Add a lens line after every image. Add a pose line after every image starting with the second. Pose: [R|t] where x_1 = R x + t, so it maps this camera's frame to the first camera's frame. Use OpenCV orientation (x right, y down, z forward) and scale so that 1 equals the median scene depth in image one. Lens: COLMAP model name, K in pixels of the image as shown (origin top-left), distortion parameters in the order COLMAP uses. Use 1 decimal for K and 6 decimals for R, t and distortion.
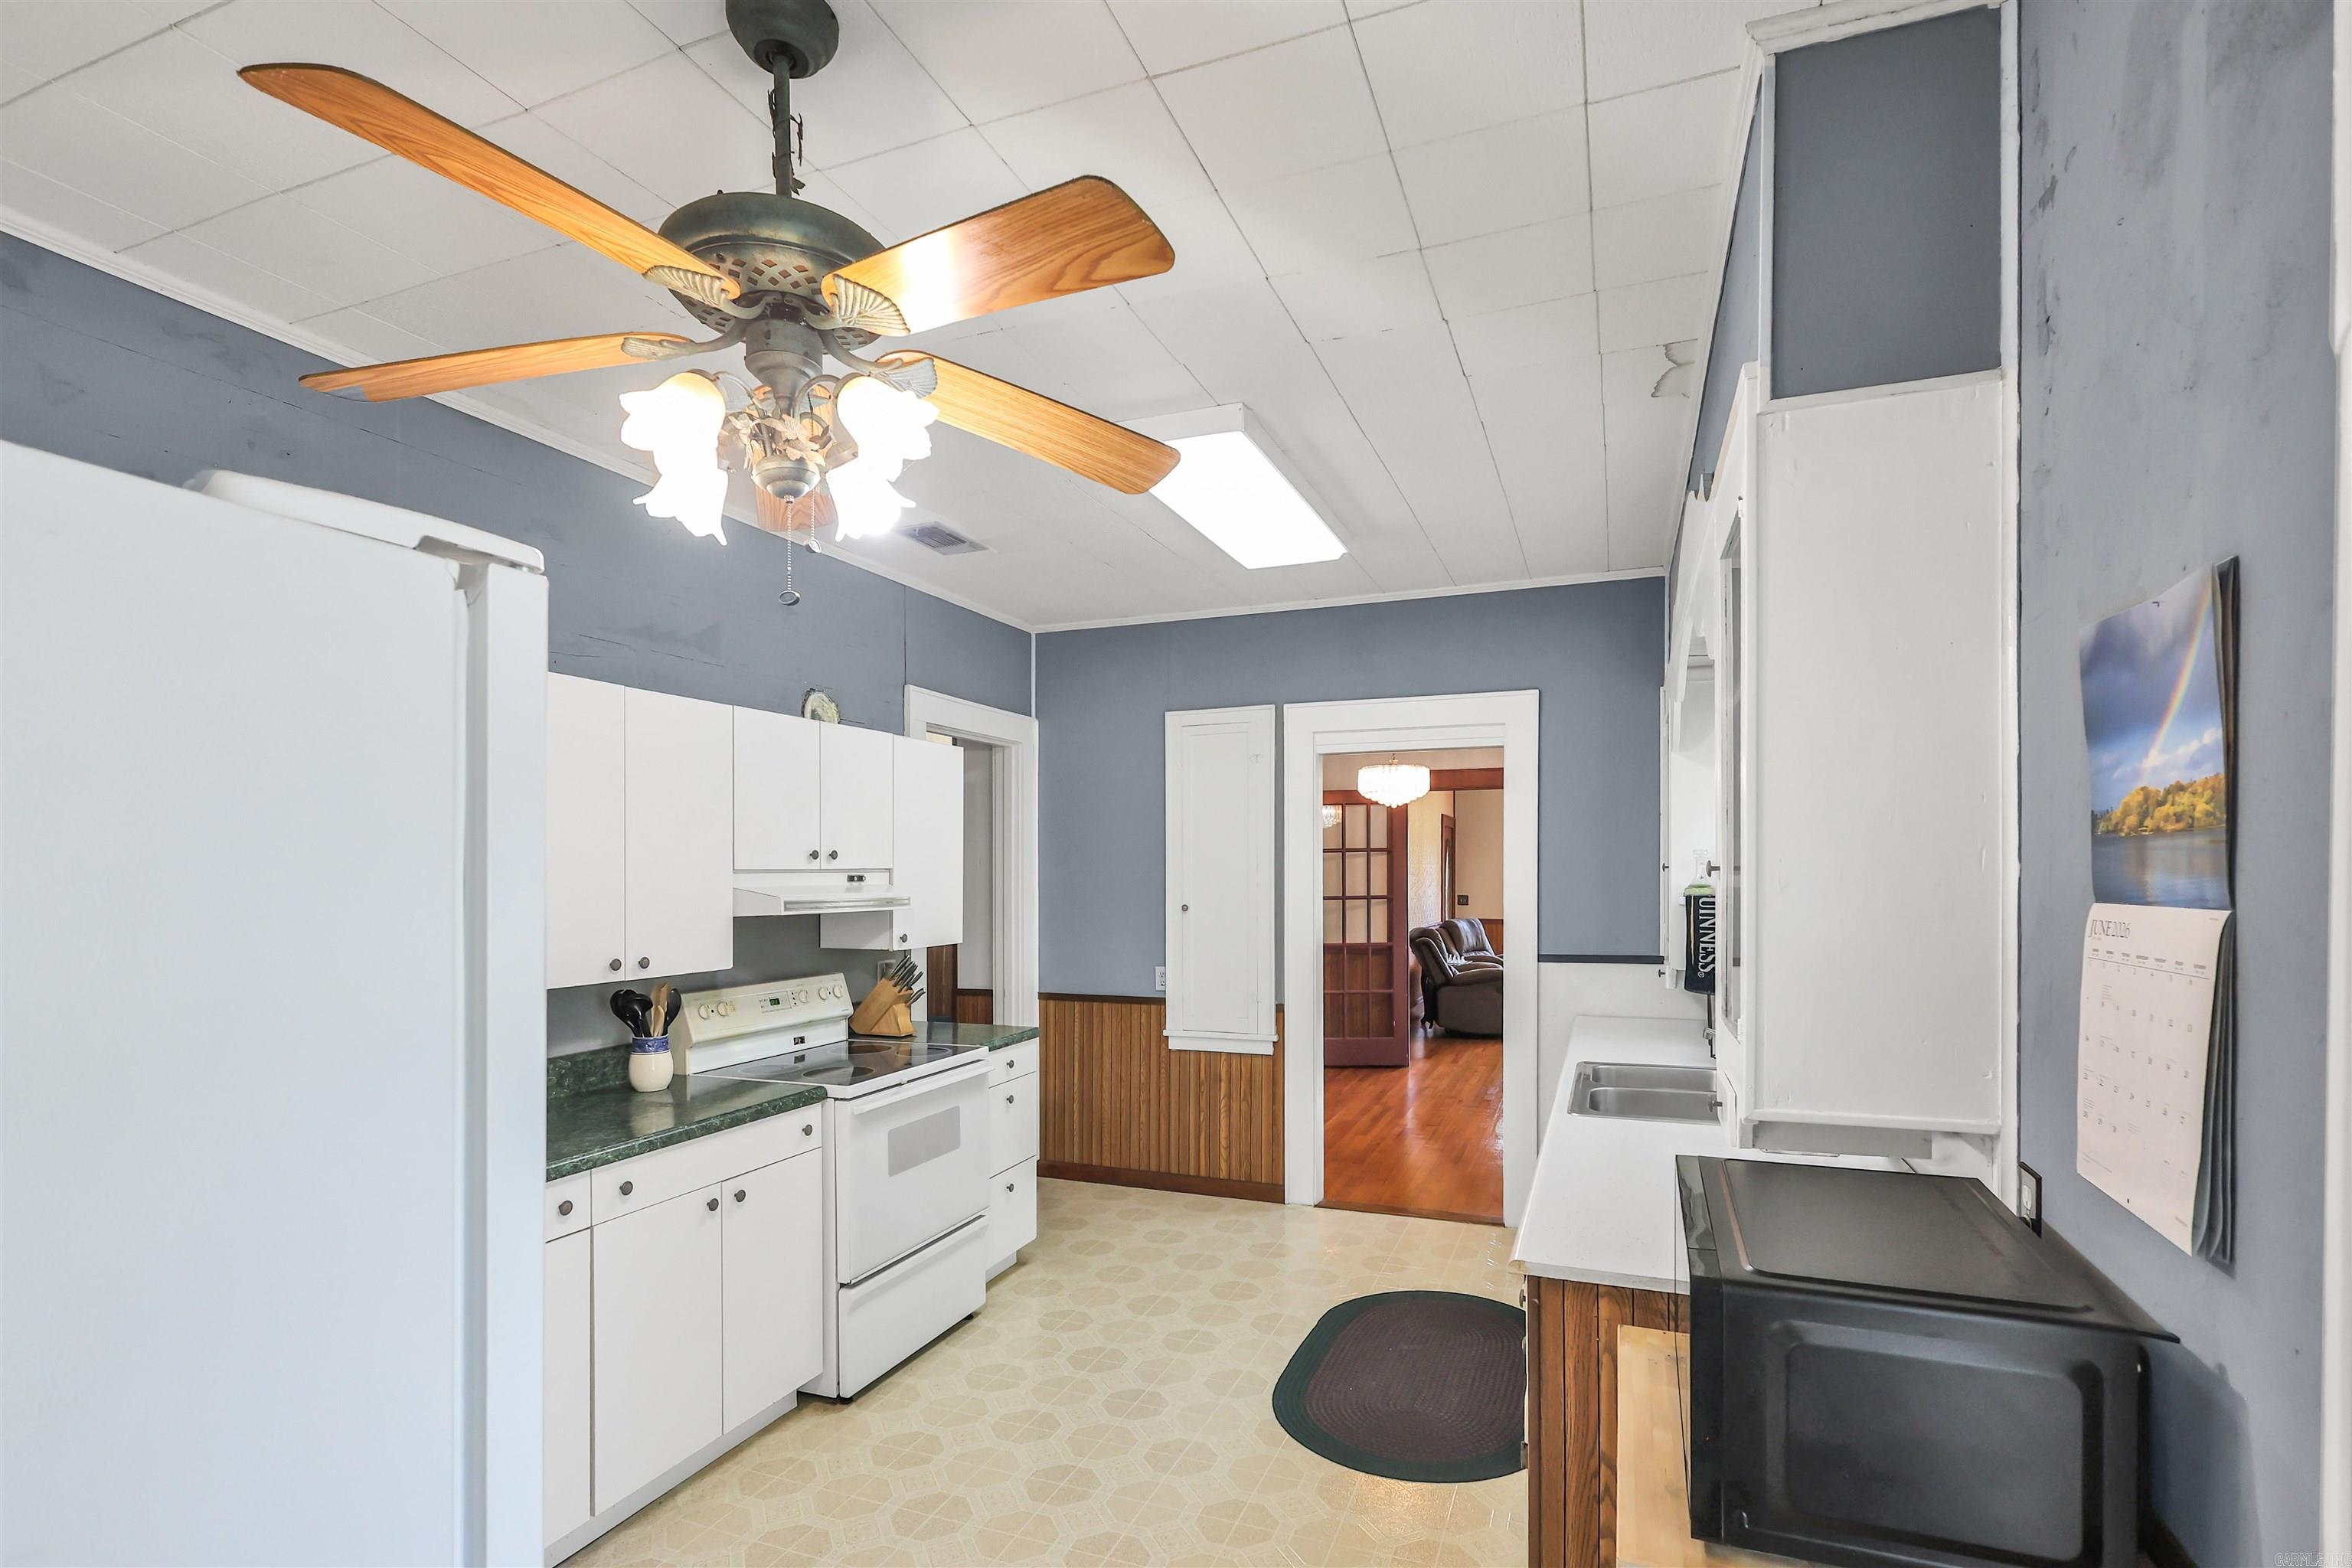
lens RADIAL K [[1109.5, 0, 1190.4], [0, 1109.5, 864.4], [0, 0, 1]] dist [0.000398, -0.000109]
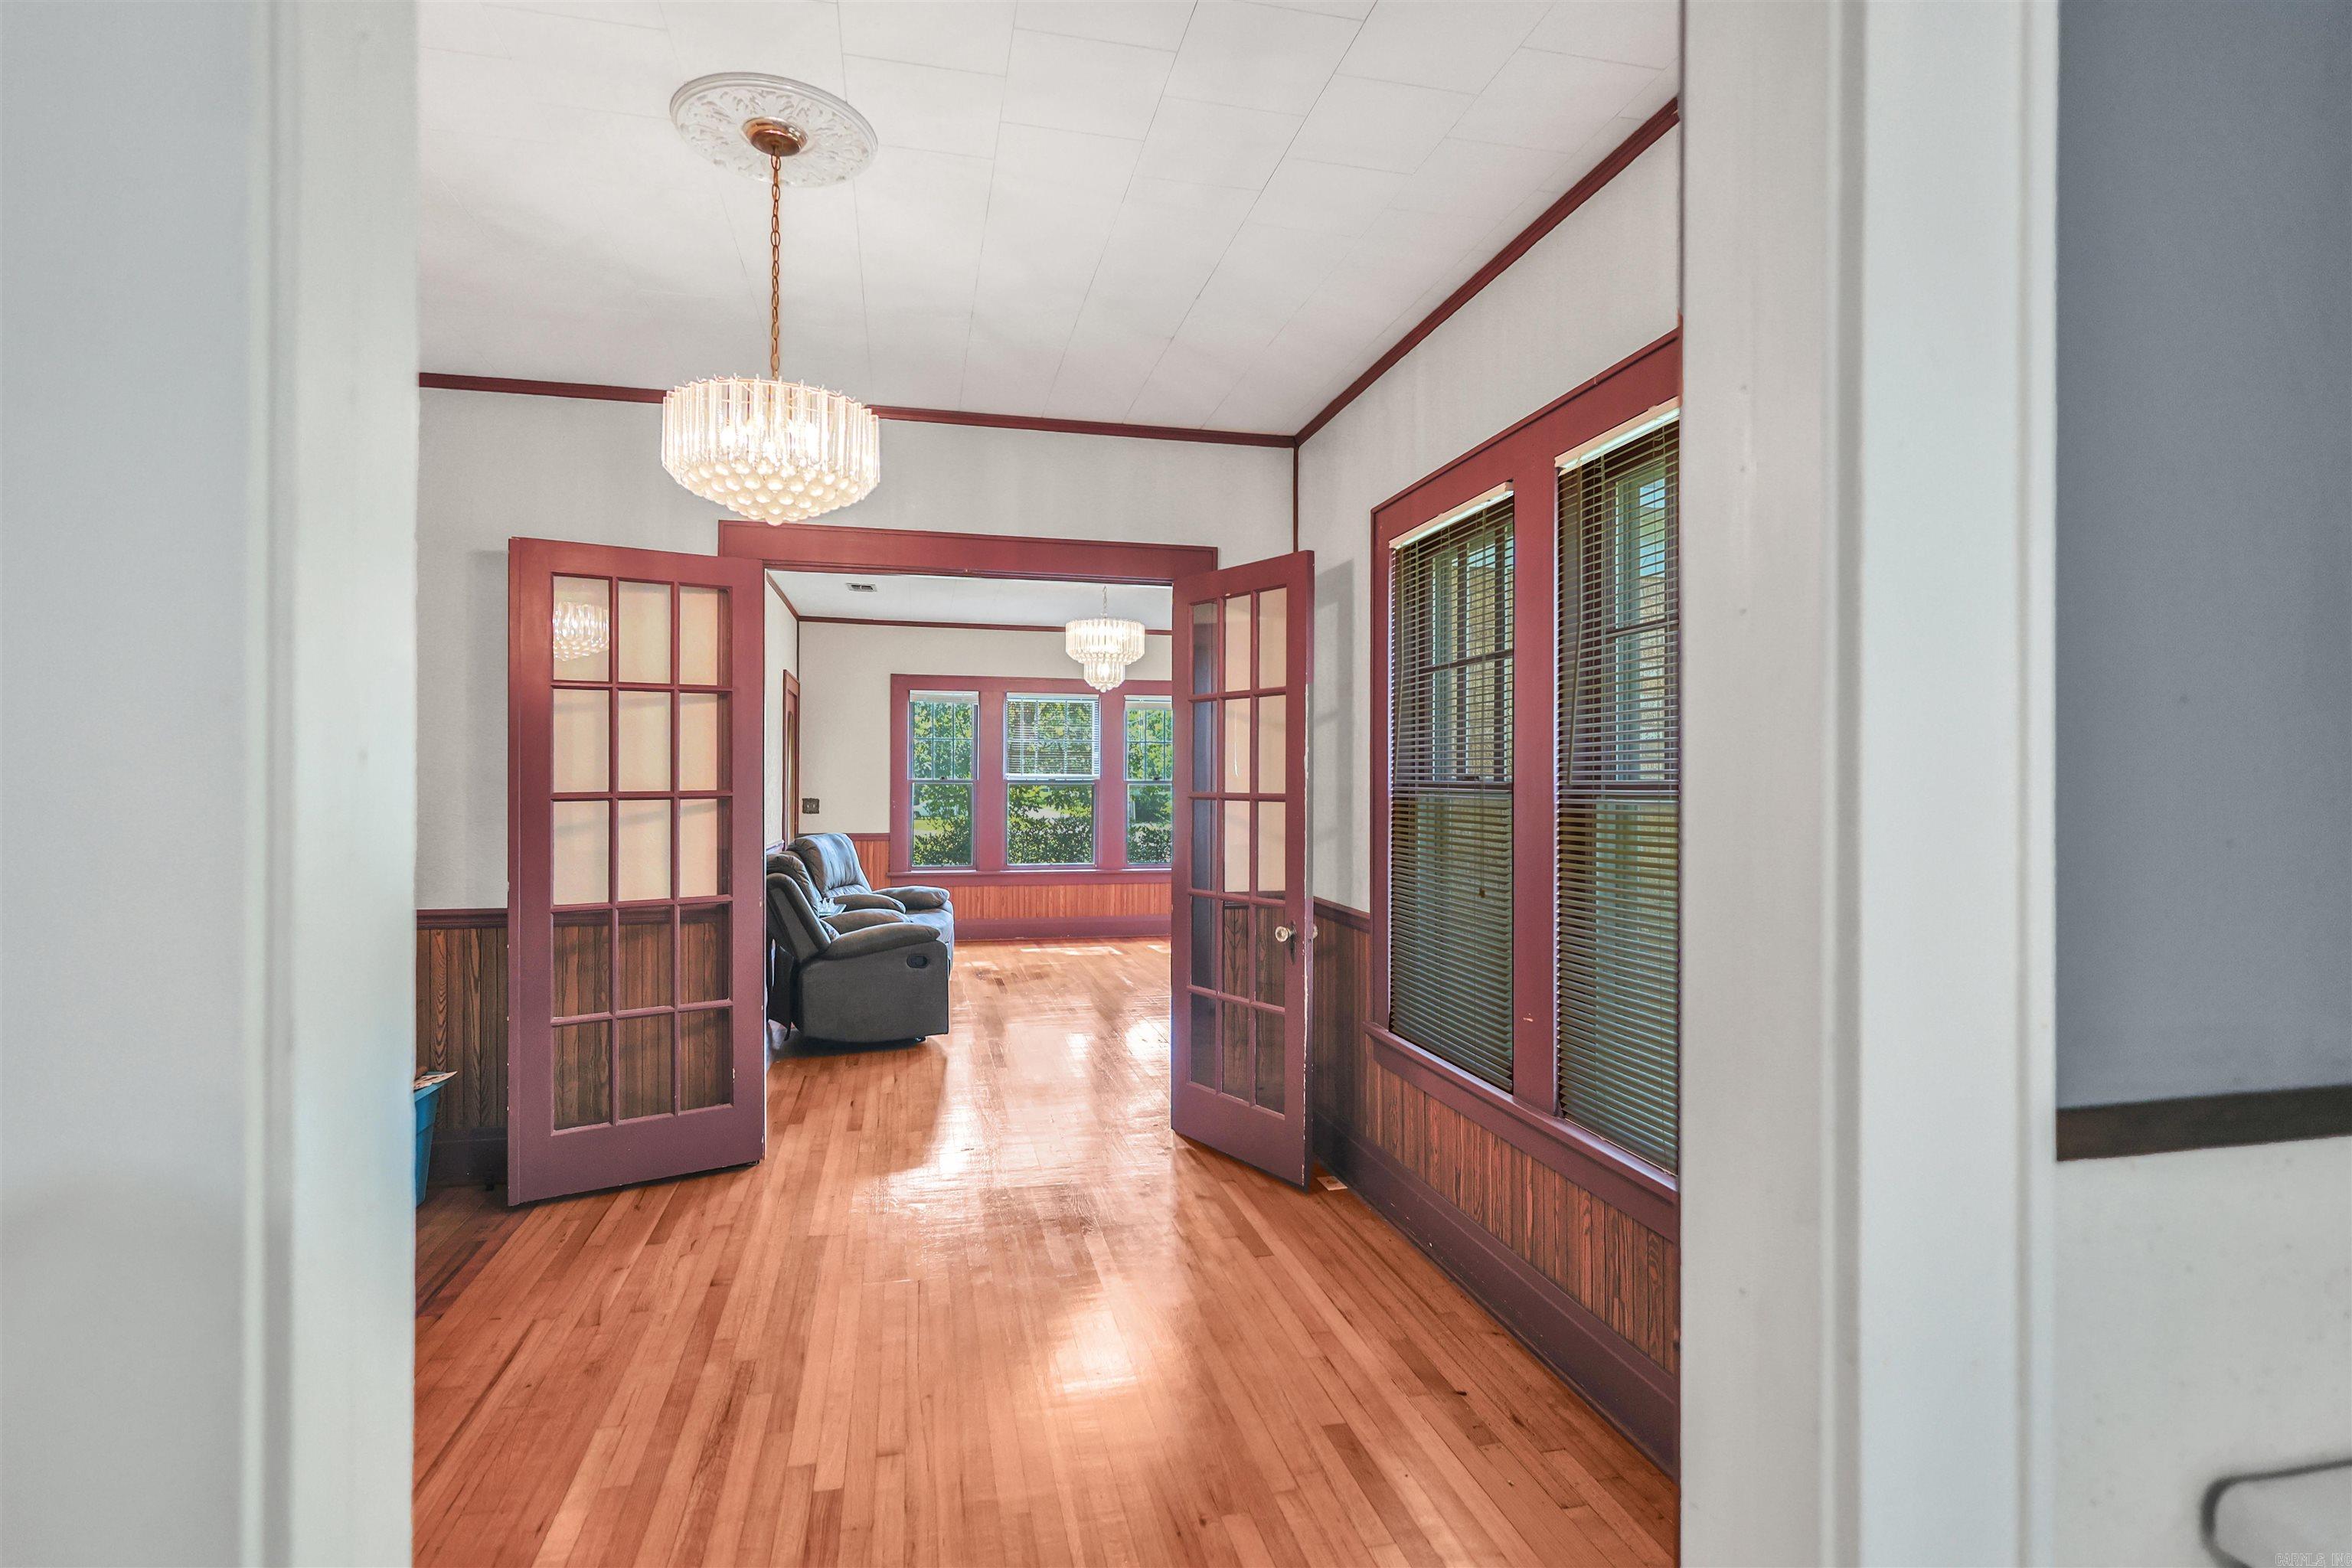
lens RADIAL K [[1160.9, 0, 1179.0], [0, 1160.9, 775.1], [0, 0, 1]] dist [0.000182, -0.000081]
pose [[0.830548, 0.004539, 0.556928, 0.137986], [-0.005668, 0.999984, 0.000304, 0.040241], [-0.556918, -0.003409, 0.830561, 0.991043]]
